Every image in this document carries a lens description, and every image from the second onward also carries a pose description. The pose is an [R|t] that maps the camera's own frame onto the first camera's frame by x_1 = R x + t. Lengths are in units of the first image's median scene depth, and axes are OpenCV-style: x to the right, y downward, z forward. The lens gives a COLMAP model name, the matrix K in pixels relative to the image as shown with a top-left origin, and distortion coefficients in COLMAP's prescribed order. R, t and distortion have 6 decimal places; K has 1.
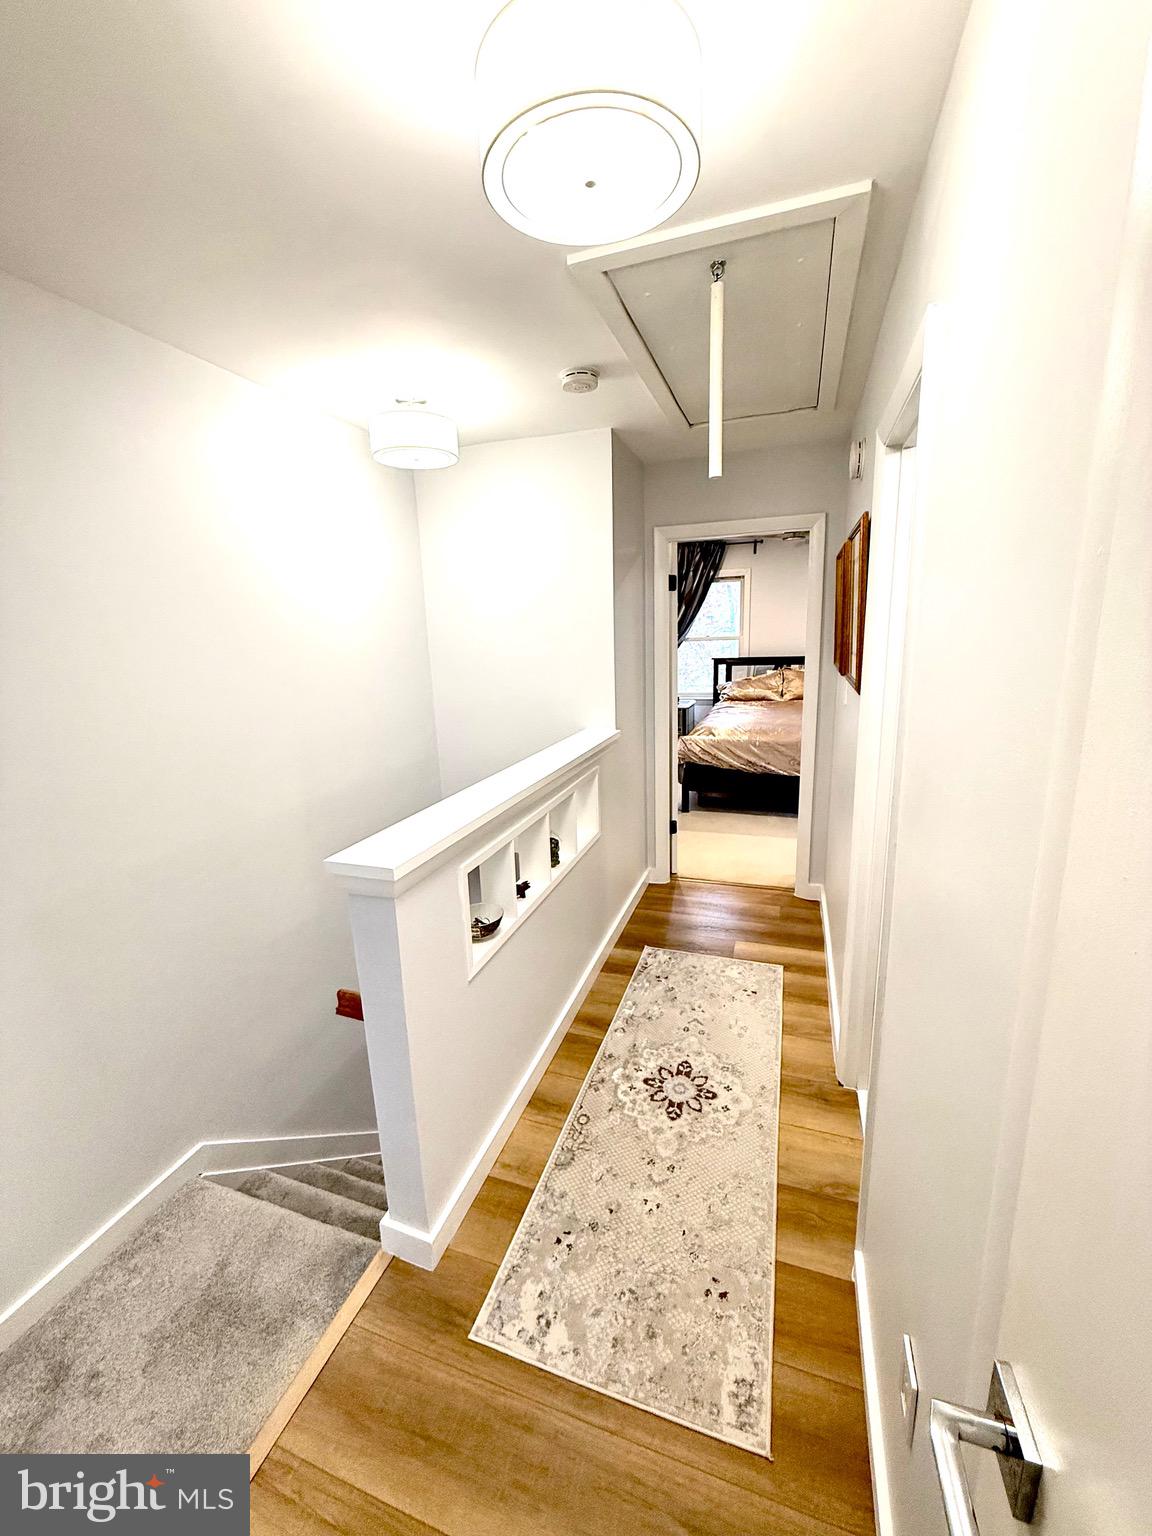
lens RADIAL K [[612.2, 0, 575.4], [0, 612.2, 763.1], [0, 0, 1]] dist [-0.000174, -0.000215]
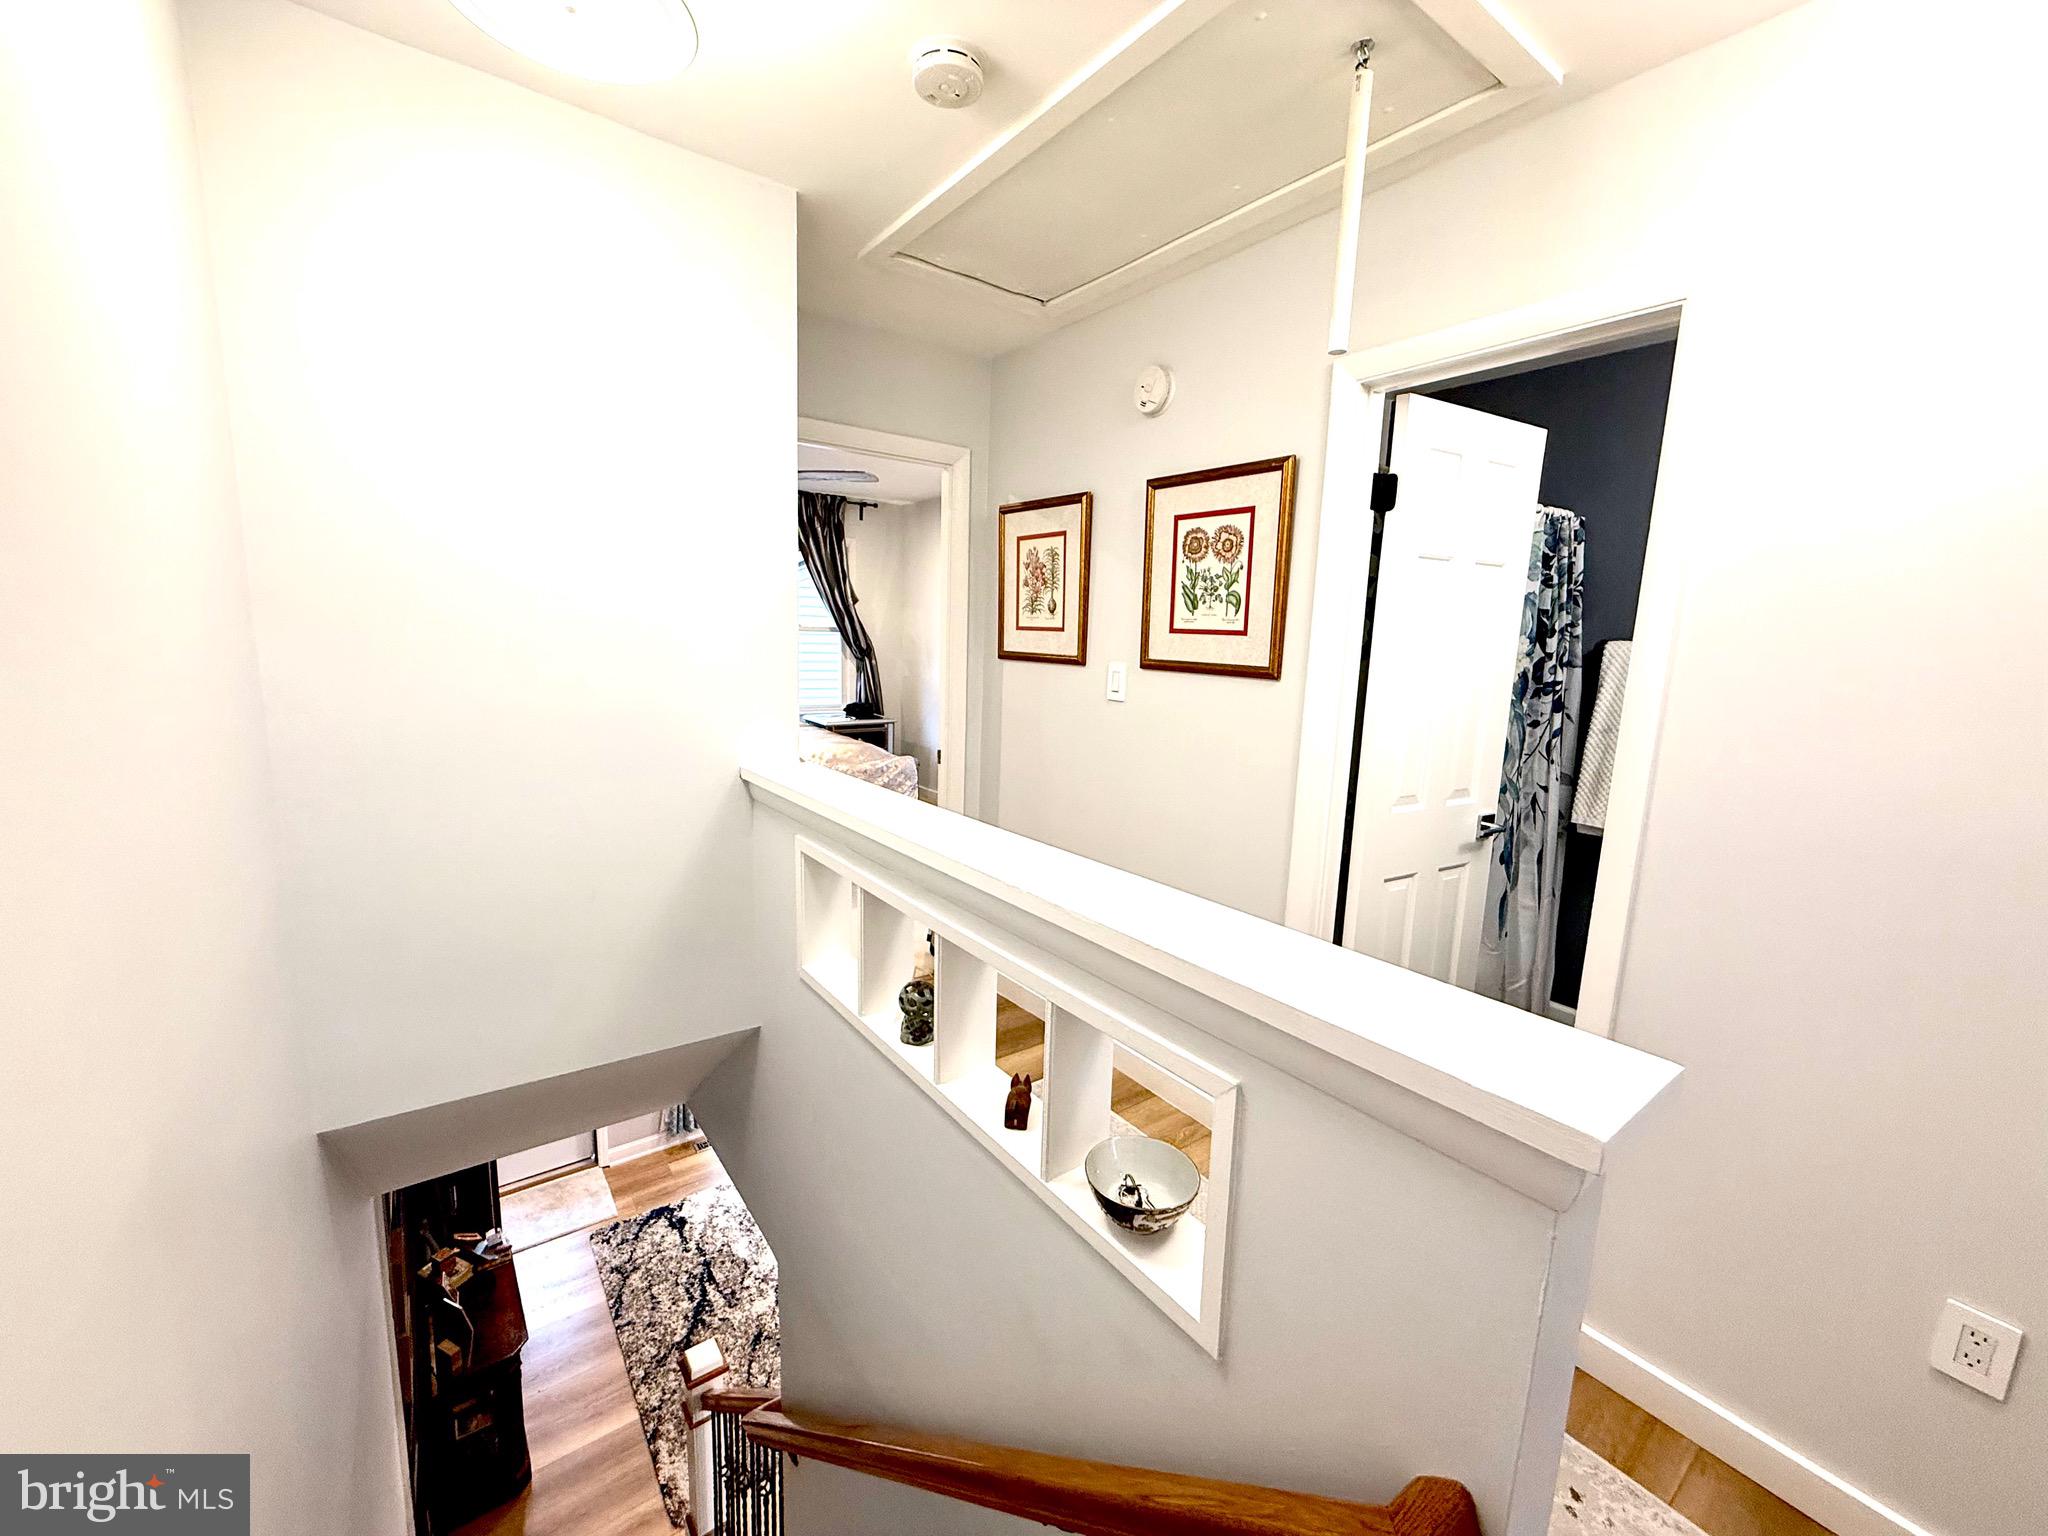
lens RADIAL K [[816.5, 0, 1024.9], [0, 816.5, 756.5], [0, 0, 1]] dist [0.000144, -0.000020]
pose [[0.553451, -0.077043, 0.829311, -0.192220], [0.130839, 0.991392, 0.004783, -0.018103], [-0.822541, 0.105858, 0.558767, 0.205495]]
